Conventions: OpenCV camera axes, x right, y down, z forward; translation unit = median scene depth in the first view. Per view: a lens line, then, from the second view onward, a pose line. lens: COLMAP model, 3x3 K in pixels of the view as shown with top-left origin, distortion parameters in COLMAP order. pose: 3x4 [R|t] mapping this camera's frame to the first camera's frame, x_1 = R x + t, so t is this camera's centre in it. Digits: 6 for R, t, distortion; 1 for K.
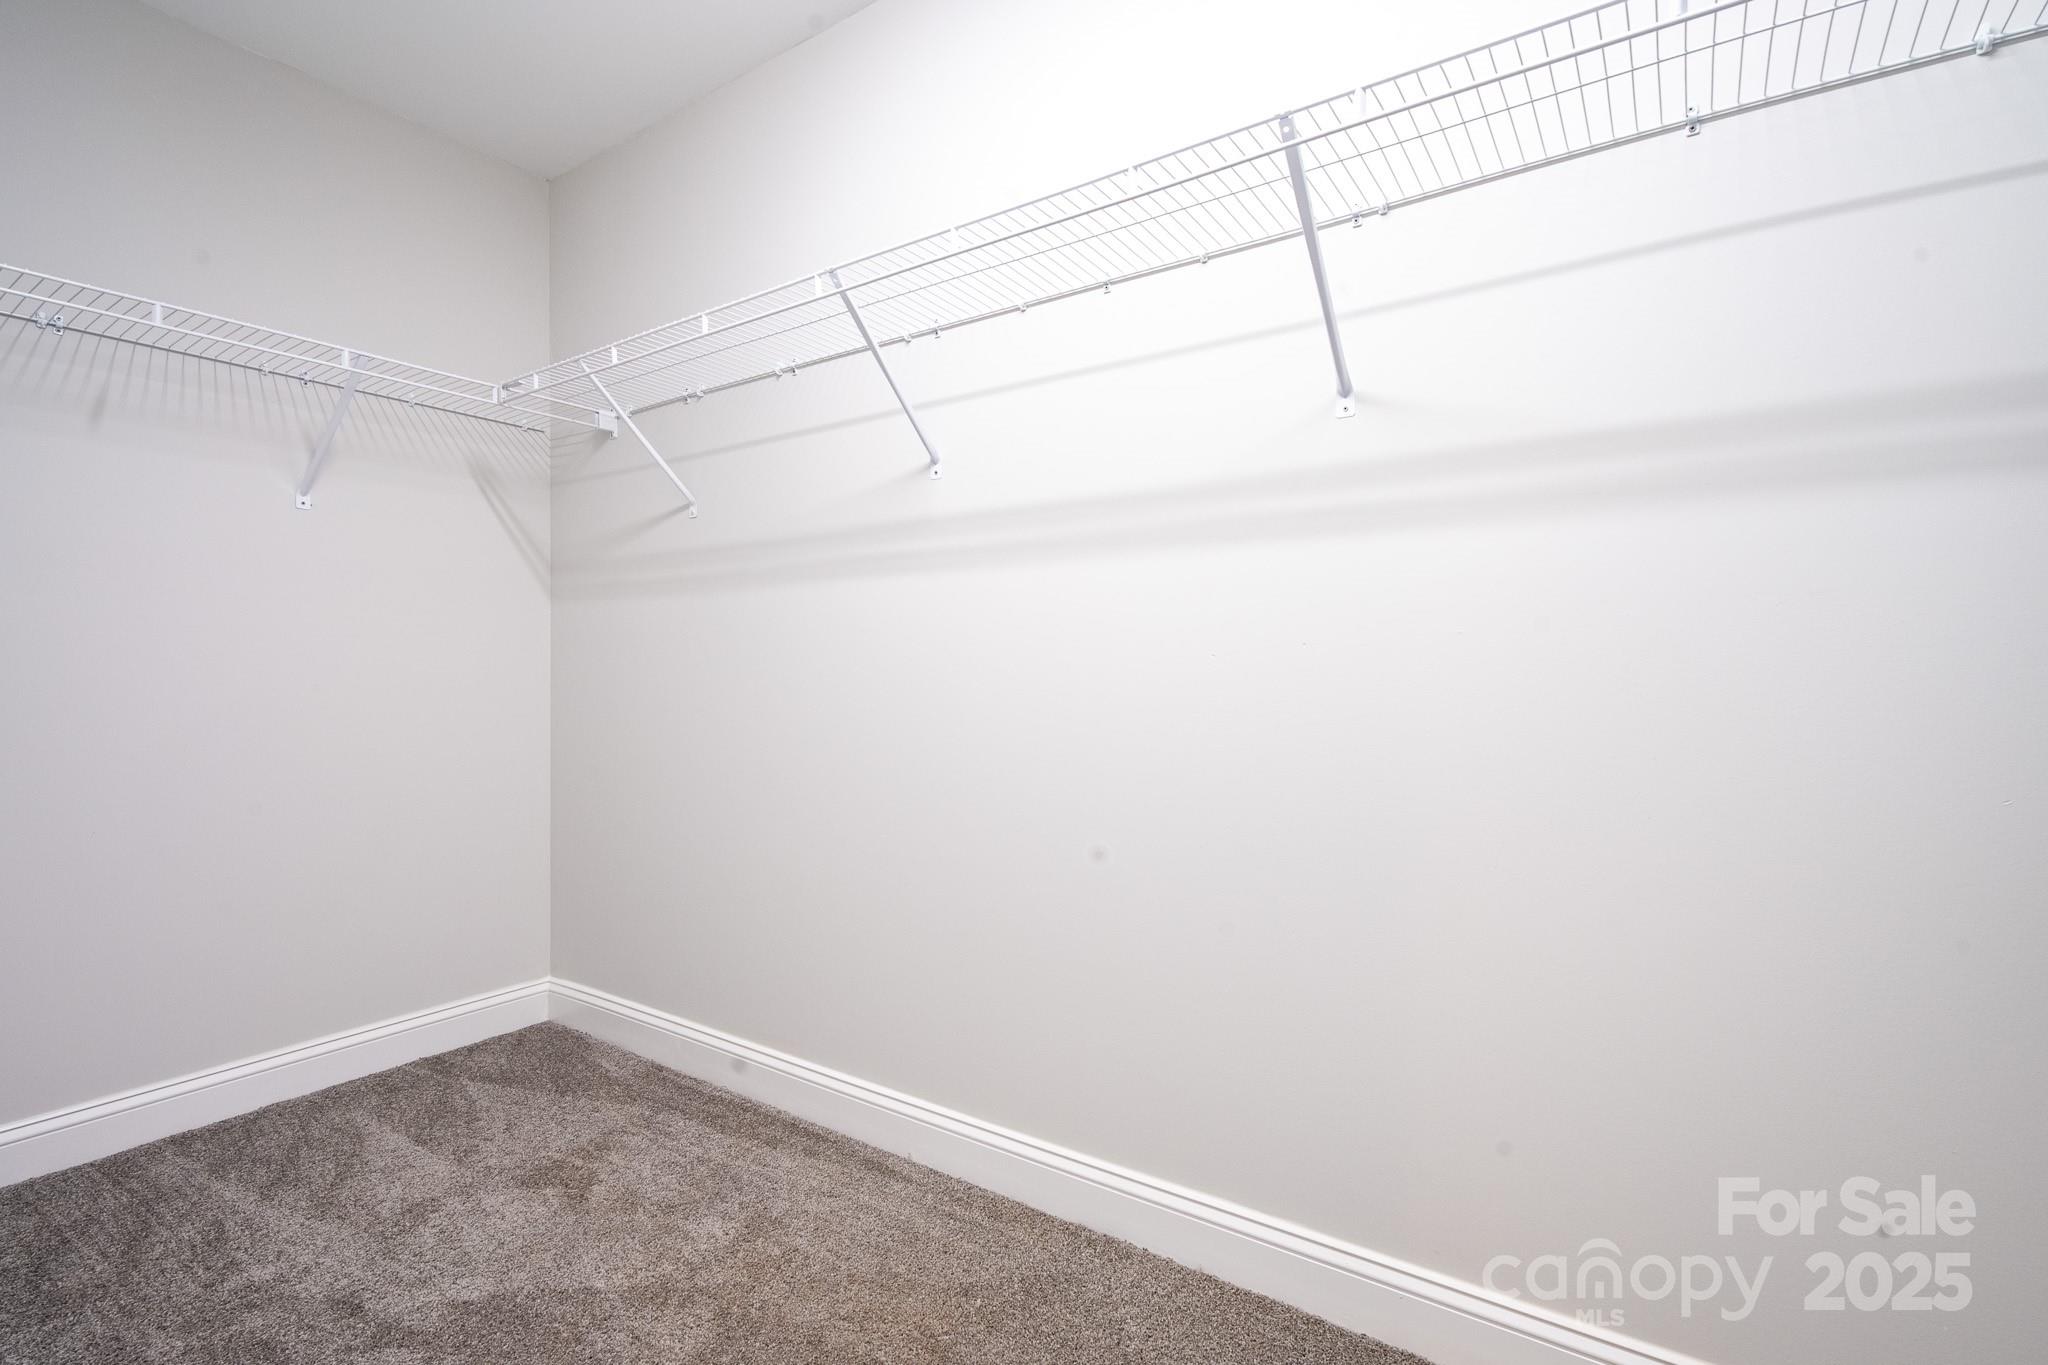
lens RADIAL K [[920.1, 0, 1020.3], [0, 920.1, 662.2], [0, 0, 1]] dist [0.002695, -0.000237]
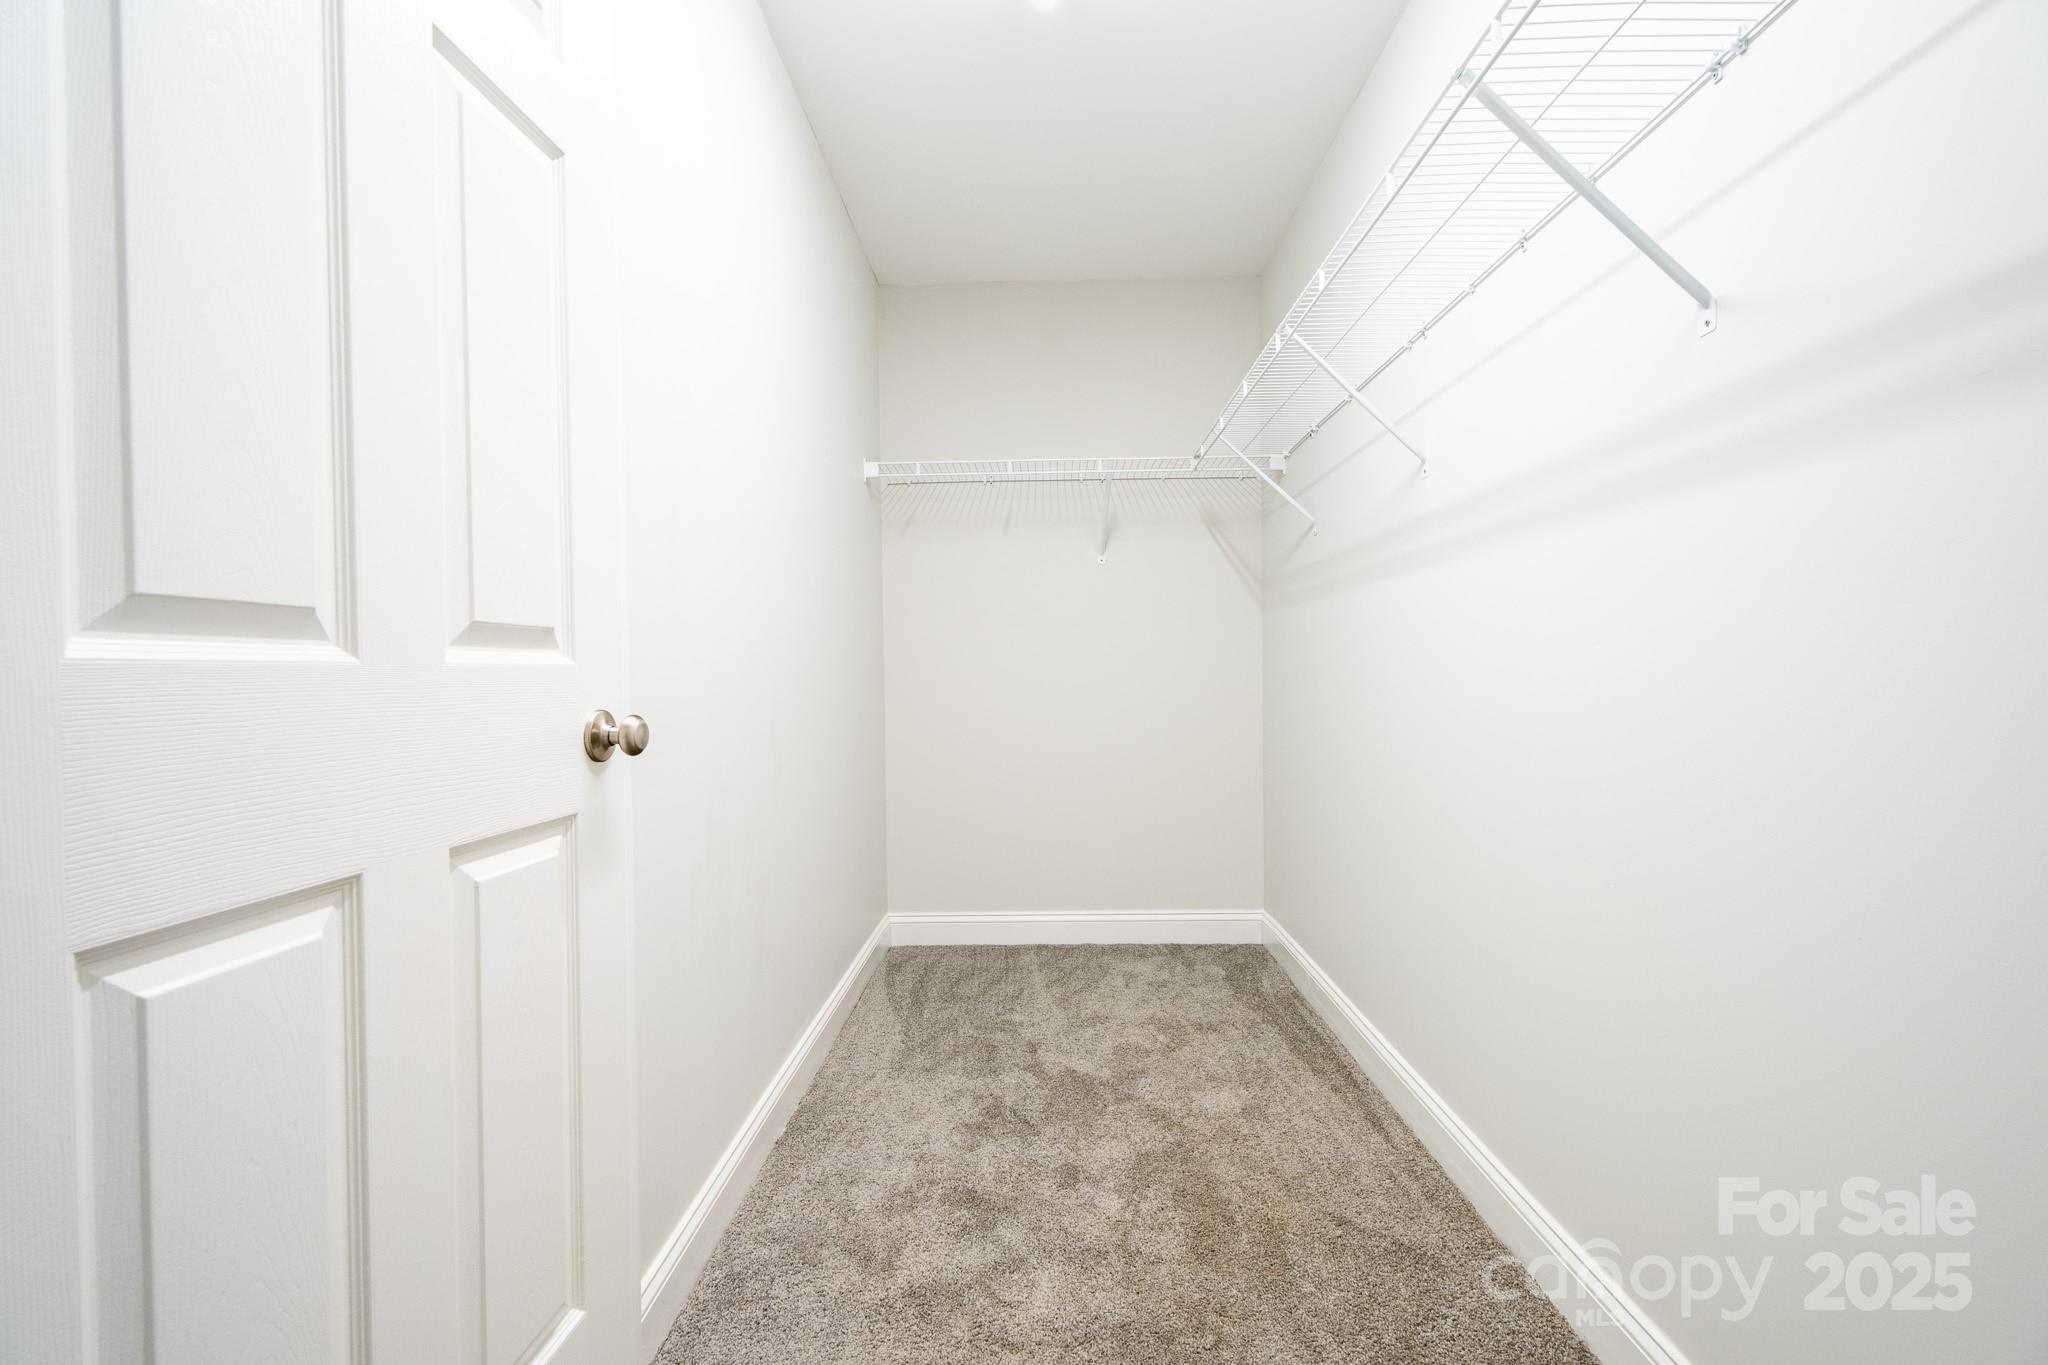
lens RADIAL K [[920.1, 0, 1020.3], [0, 920.1, 662.2], [0, 0, 1]] dist [0.002695, -0.000237]
pose [[0.541906, -0.016129, -0.840284, 0.511683], [0.022791, 0.999730, -0.004492, 0.001652], [0.840130, -0.016717, 0.542128, 0.062410]]
